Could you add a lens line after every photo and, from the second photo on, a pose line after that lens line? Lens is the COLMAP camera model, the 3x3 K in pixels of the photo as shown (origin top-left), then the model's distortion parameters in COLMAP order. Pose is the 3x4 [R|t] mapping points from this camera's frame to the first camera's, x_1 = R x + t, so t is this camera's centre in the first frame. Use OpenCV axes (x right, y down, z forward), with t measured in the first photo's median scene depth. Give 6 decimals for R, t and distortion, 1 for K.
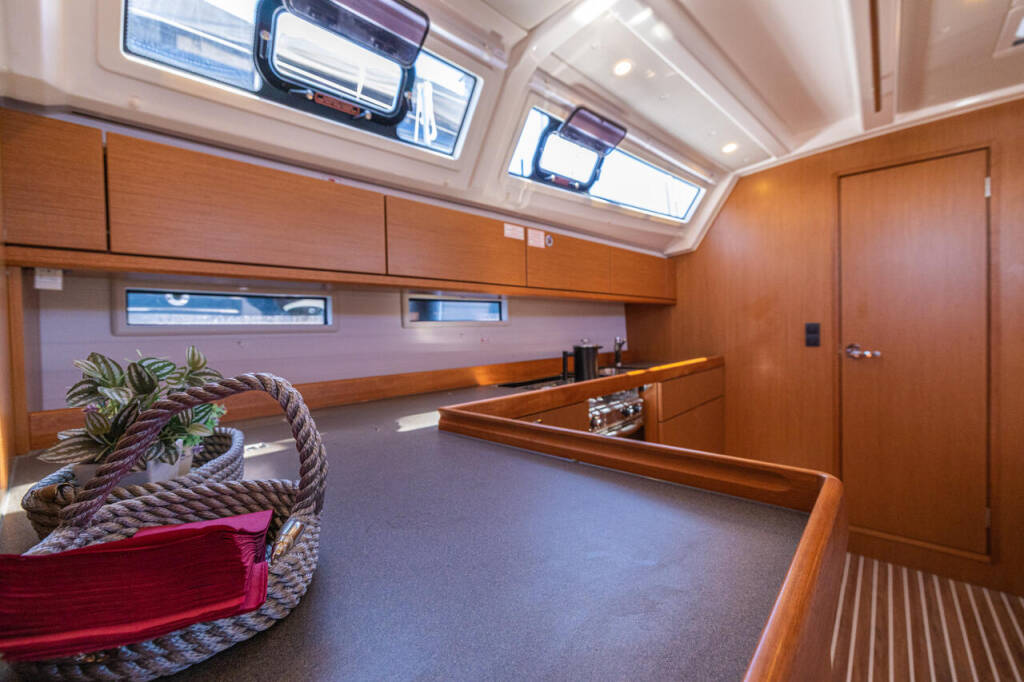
lens RADIAL K [[426.5, 0, 514.5], [0, 426.5, 338.6], [0, 0, 1]] dist [0.000202, 0.000000]
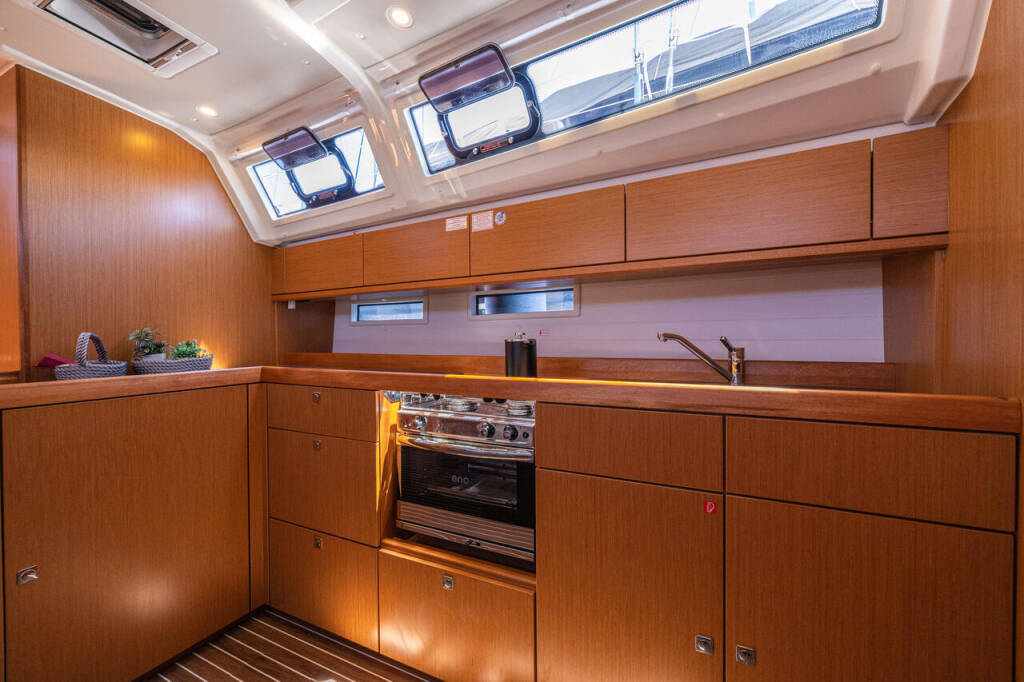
lens RADIAL K [[426.5, 0, 514.5], [0, 426.5, 338.6], [0, 0, 1]] dist [0.000202, 0.000000]
pose [[0.257478, 0.029161, -0.965844, 0.990289], [-0.014496, 0.999549, 0.026314, -0.006804], [0.966175, 0.007225, 0.257785, 0.851974]]
